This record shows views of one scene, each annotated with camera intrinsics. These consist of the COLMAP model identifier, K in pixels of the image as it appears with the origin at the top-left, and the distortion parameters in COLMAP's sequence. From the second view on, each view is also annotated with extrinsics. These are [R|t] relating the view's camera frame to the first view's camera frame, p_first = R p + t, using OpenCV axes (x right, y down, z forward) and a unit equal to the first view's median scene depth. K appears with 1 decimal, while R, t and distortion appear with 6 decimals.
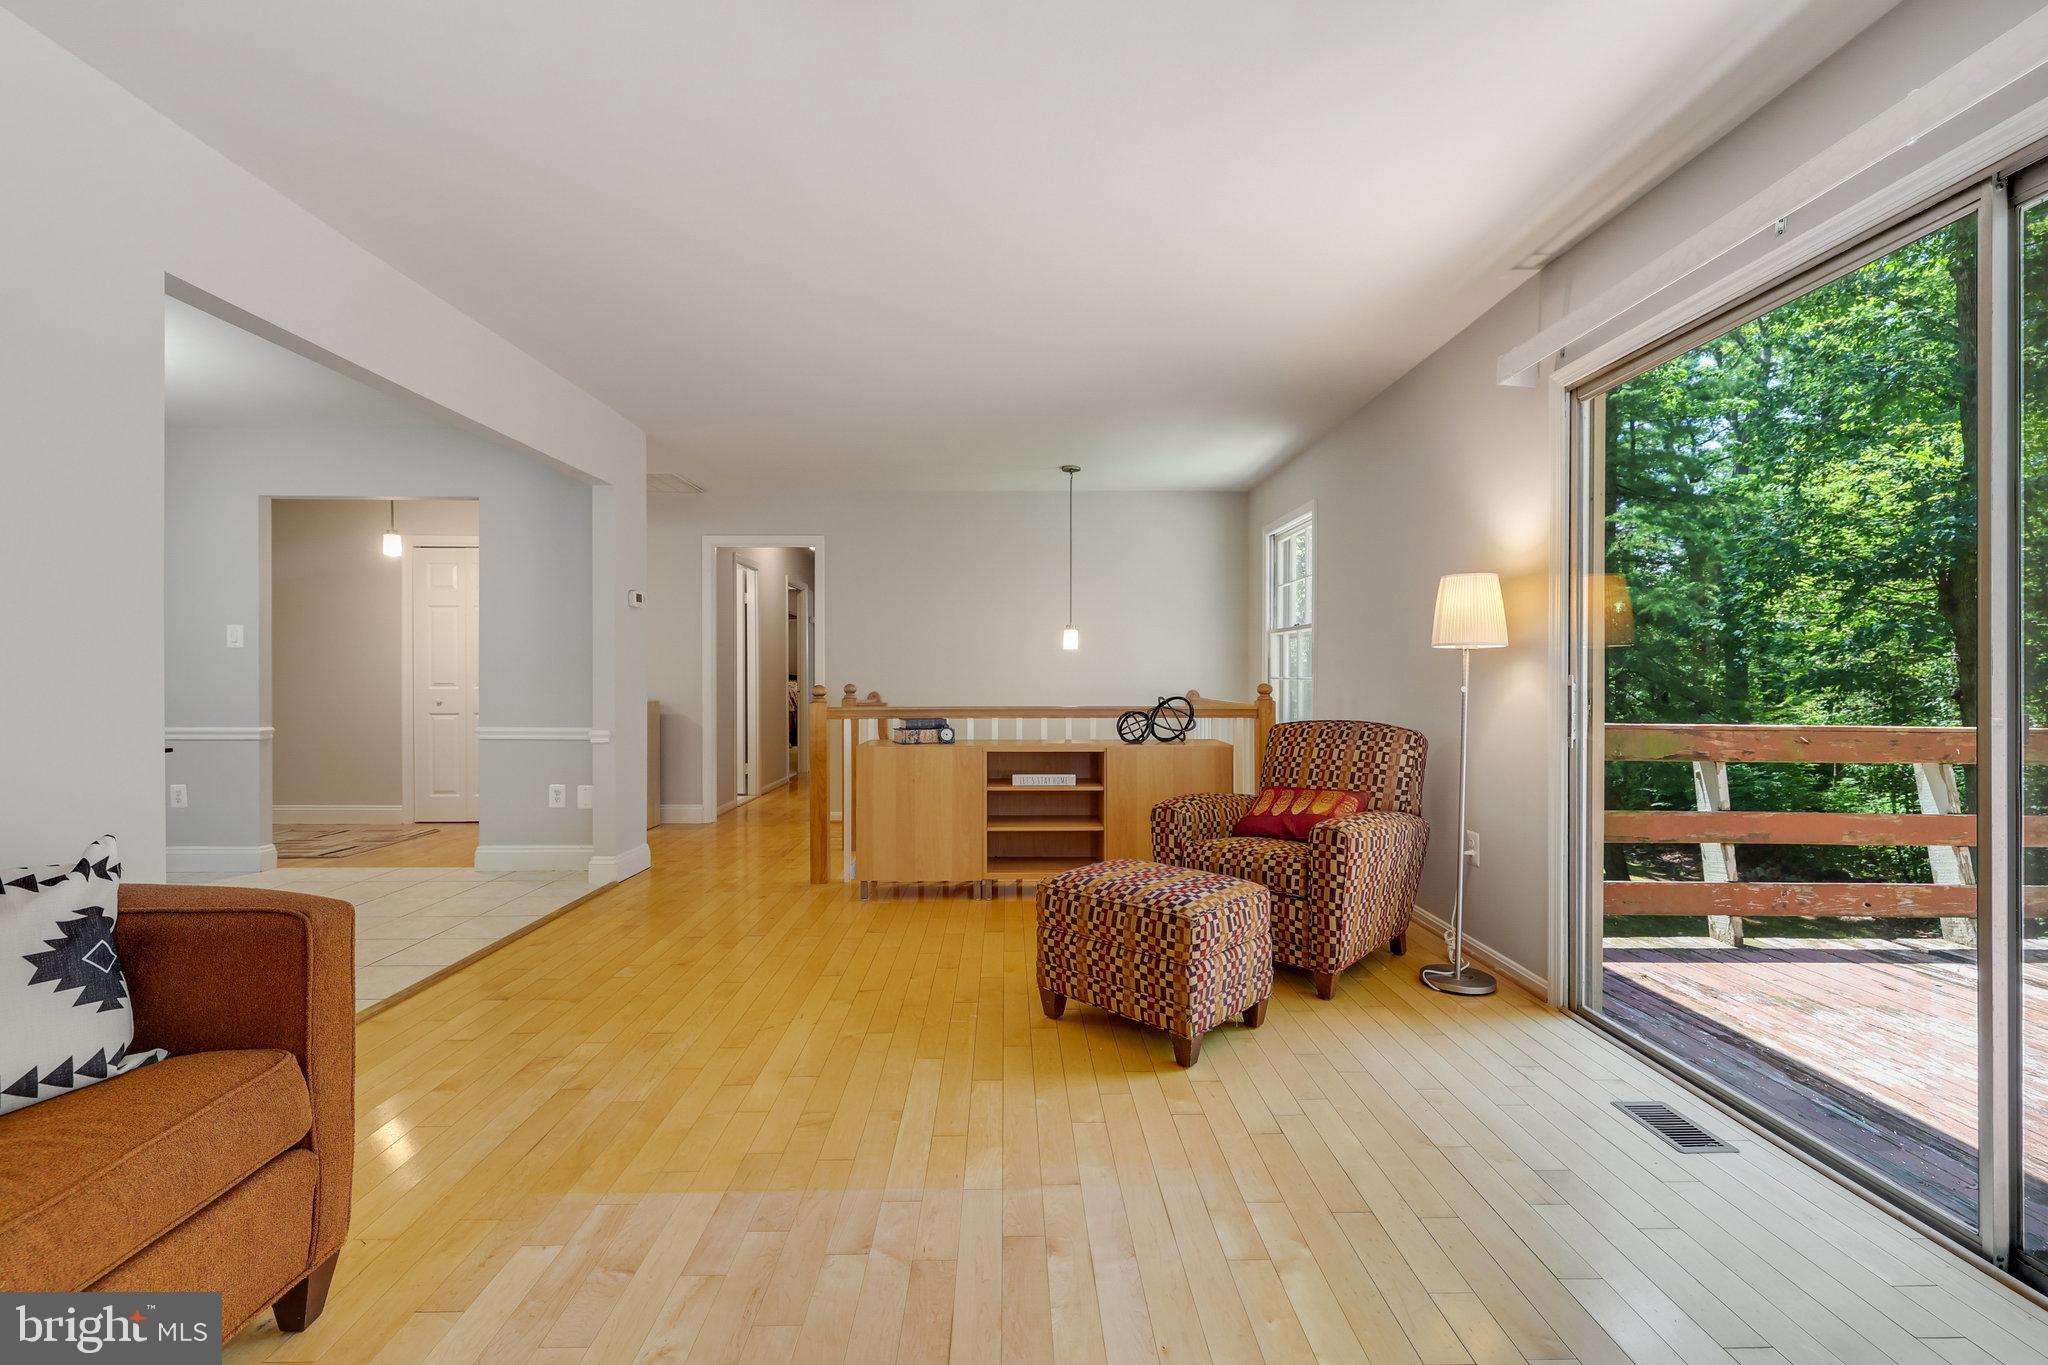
lens RADIAL K [[894.3, 0, 1023.7], [0, 894.3, 677.7], [0, 0, 1]] dist [-0.000591, 0.000261]
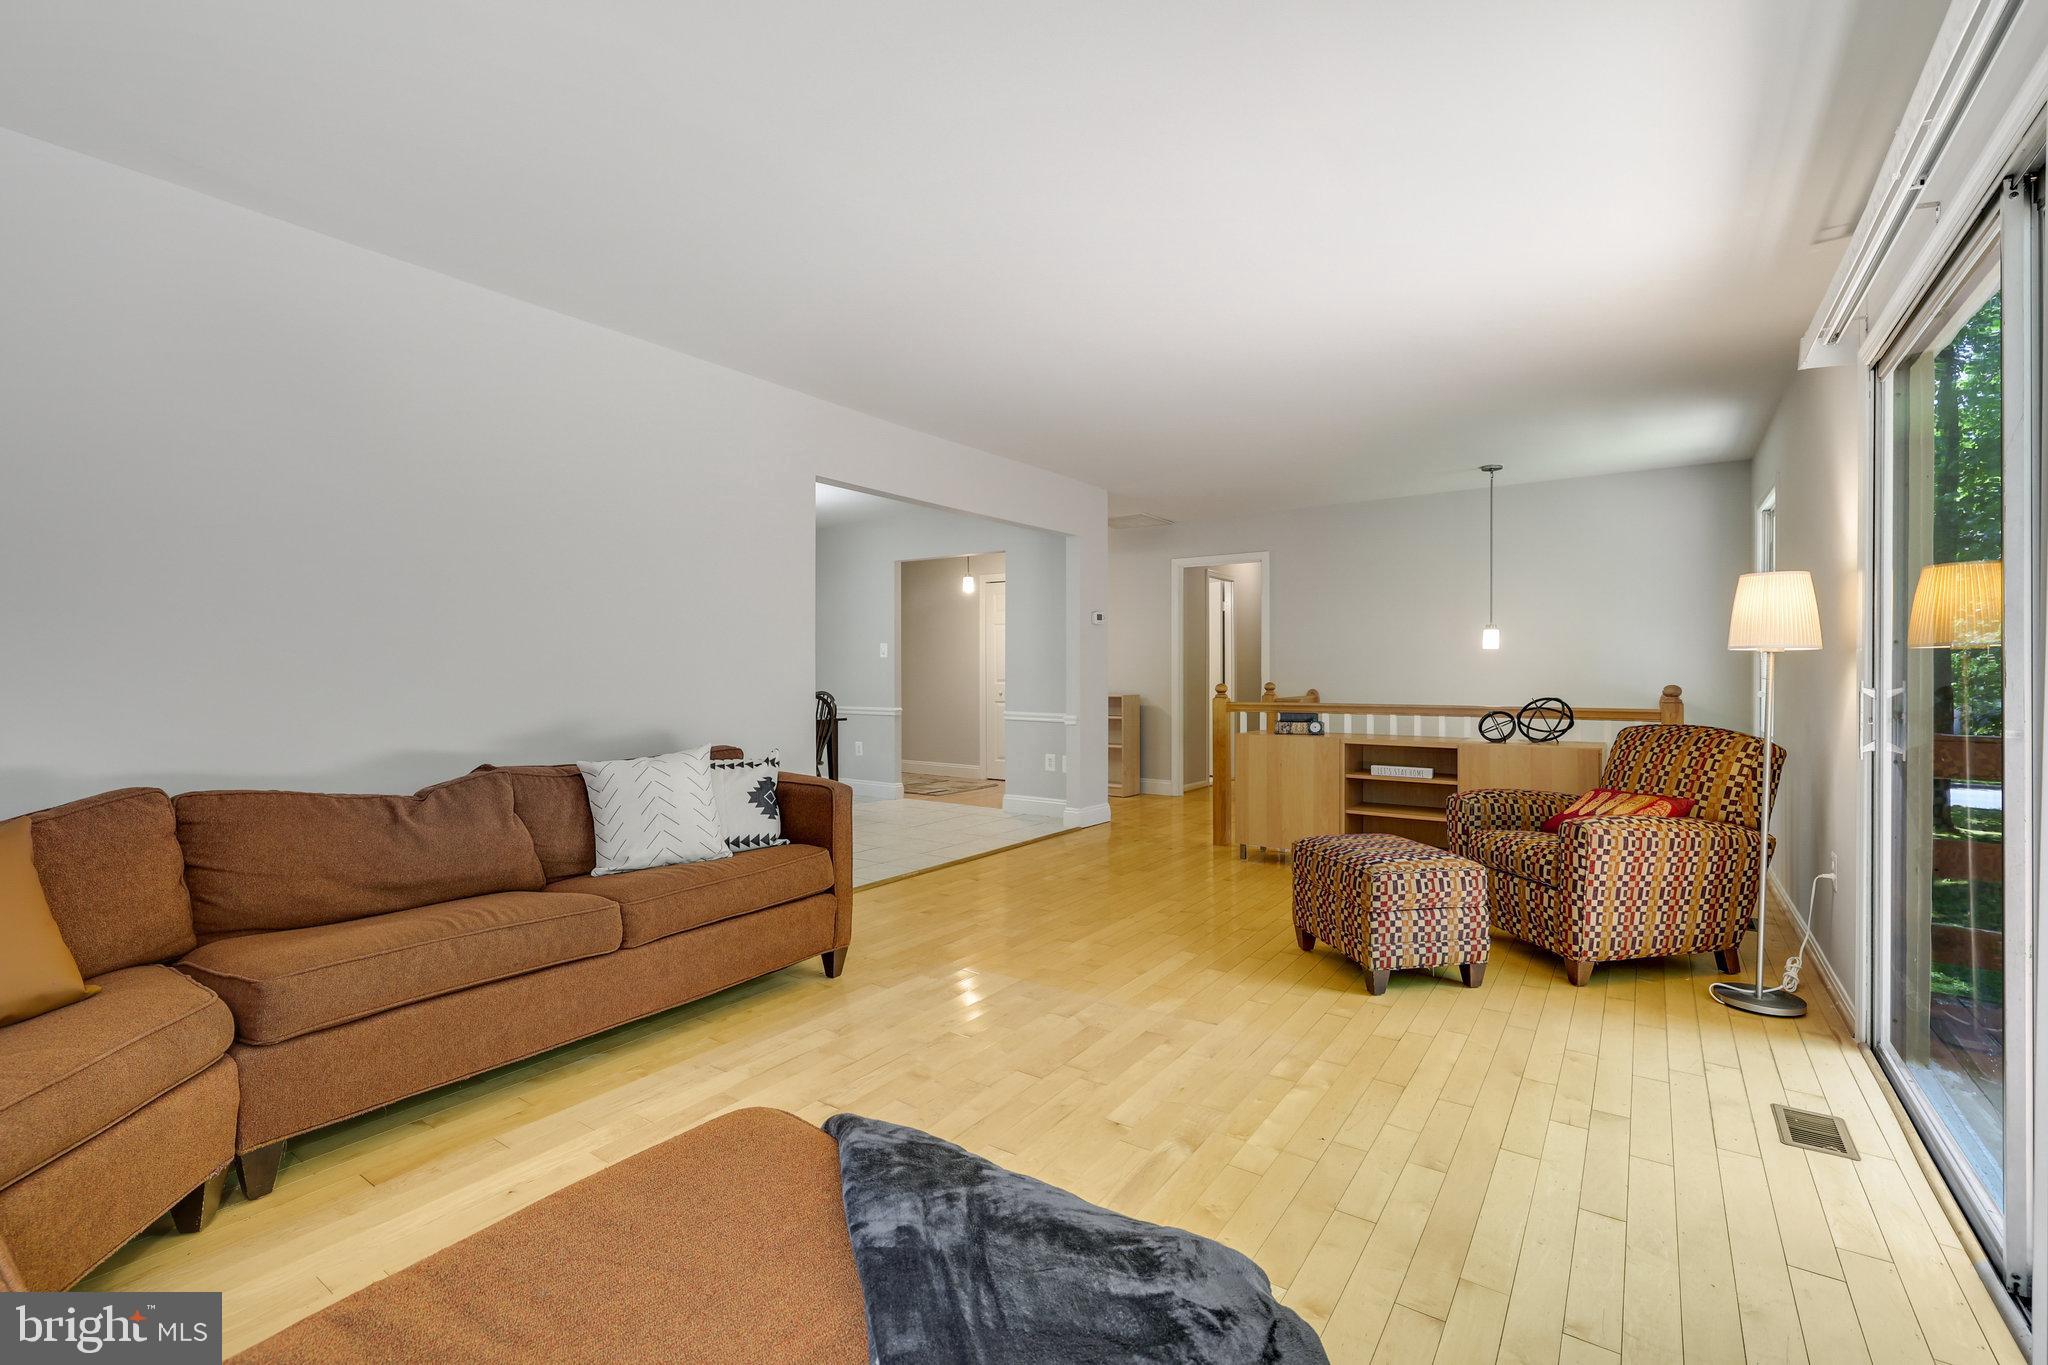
lens RADIAL K [[1004.5, 0, 1032.1], [0, 1004.5, 677.0], [0, 0, 1]] dist [-0.000792, -0.000076]
pose [[0.789793, 0.003007, -0.613367, 0.553301], [0.001294, 0.999978, 0.006569, -0.013866], [0.613373, -0.005982, 0.789771, -0.328927]]
